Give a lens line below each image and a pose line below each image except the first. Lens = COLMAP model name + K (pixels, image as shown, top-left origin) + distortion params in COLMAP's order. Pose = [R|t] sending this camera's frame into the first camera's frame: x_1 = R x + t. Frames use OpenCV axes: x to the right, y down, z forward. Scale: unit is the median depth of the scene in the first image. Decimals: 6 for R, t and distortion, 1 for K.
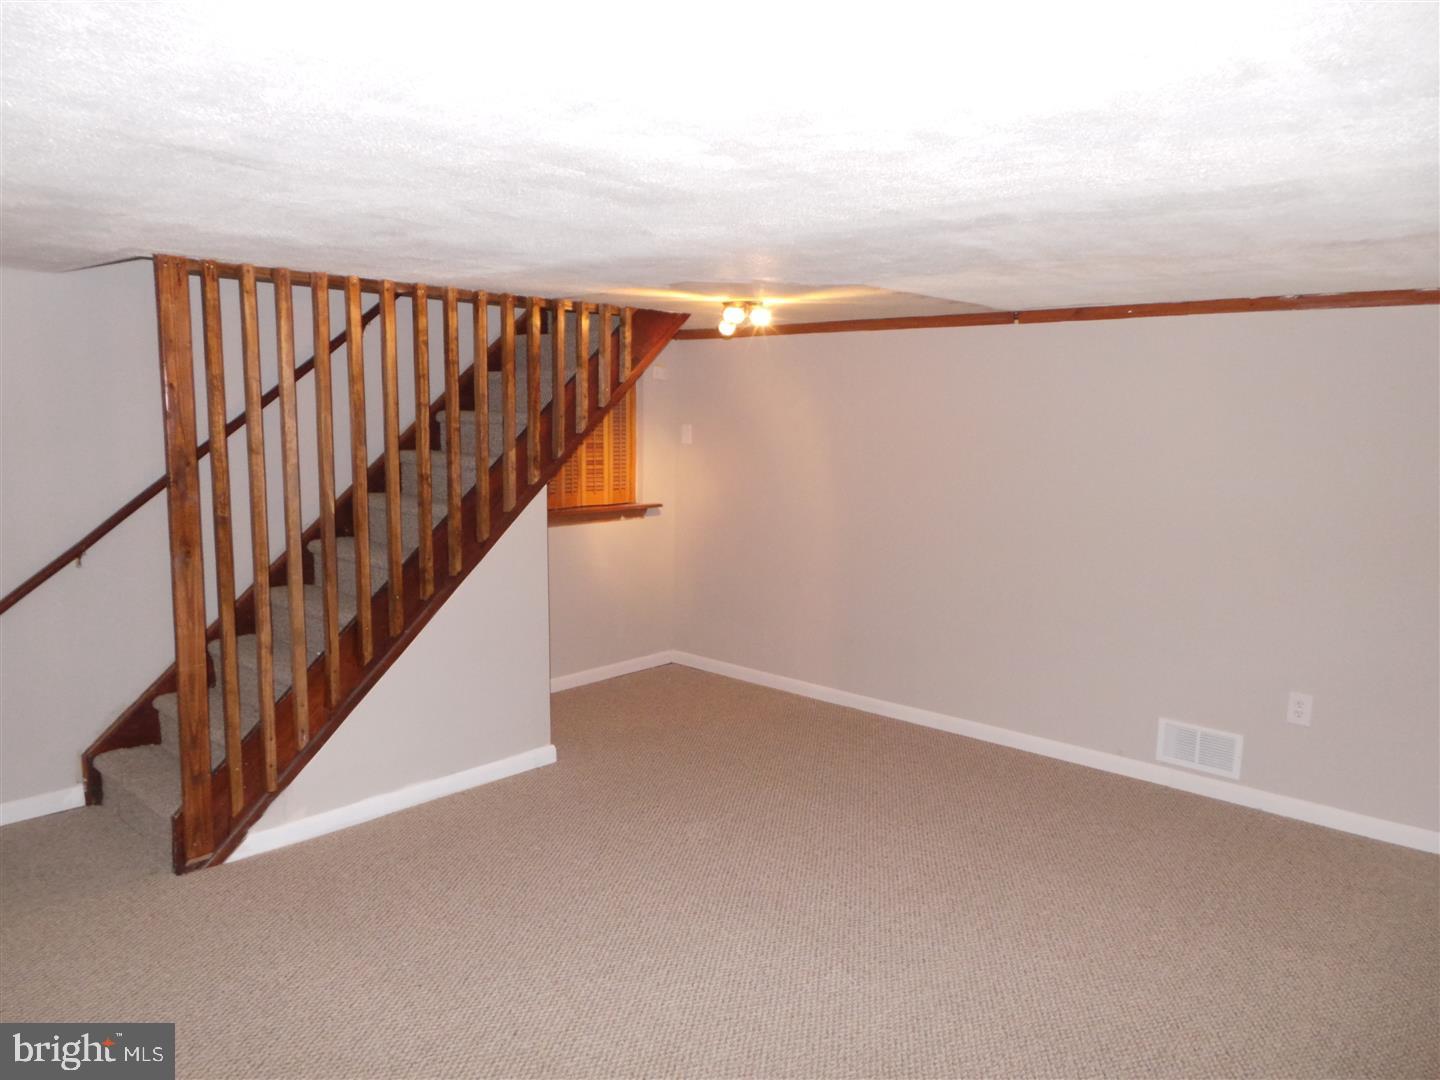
lens RADIAL K [[1003.2, 0, 723.7], [0, 1003.2, 545.5], [0, 0, 1]] dist [0.001508, -0.001217]
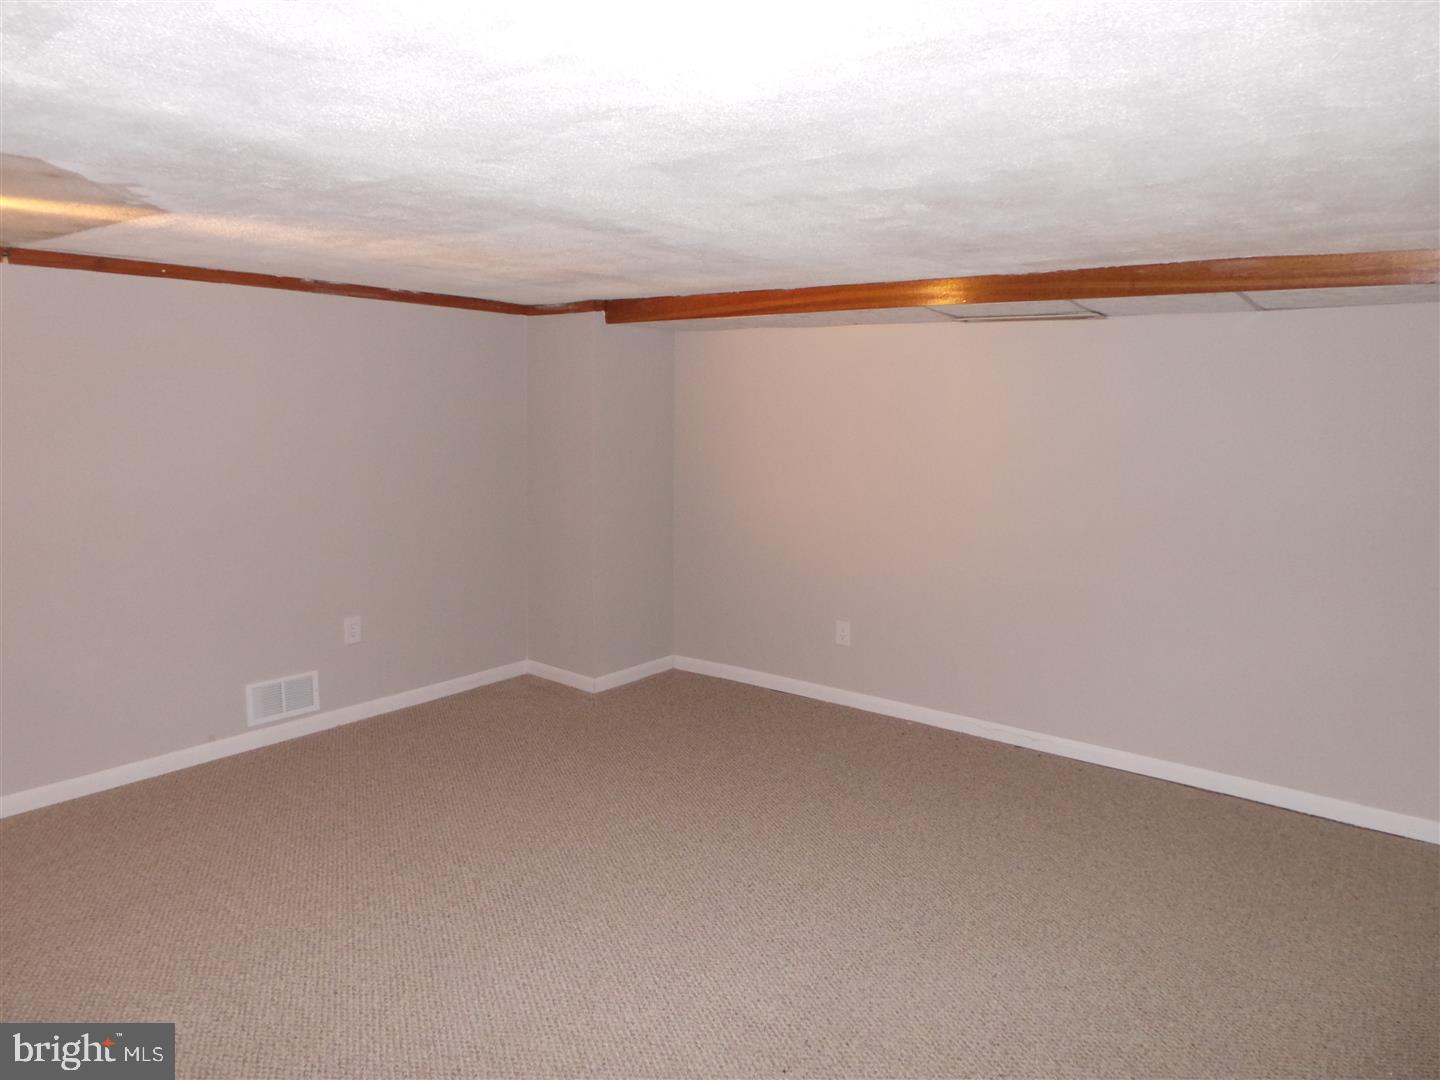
lens RADIAL K [[1003.2, 0, 723.7], [0, 1003.2, 545.5], [0, 0, 1]] dist [0.001508, -0.001217]
pose [[-0.086524, -0.162380, 0.982927, -0.602481], [0.117368, 0.978095, 0.171914, -0.086778], [-0.989312, 0.130238, -0.065570, 0.600304]]
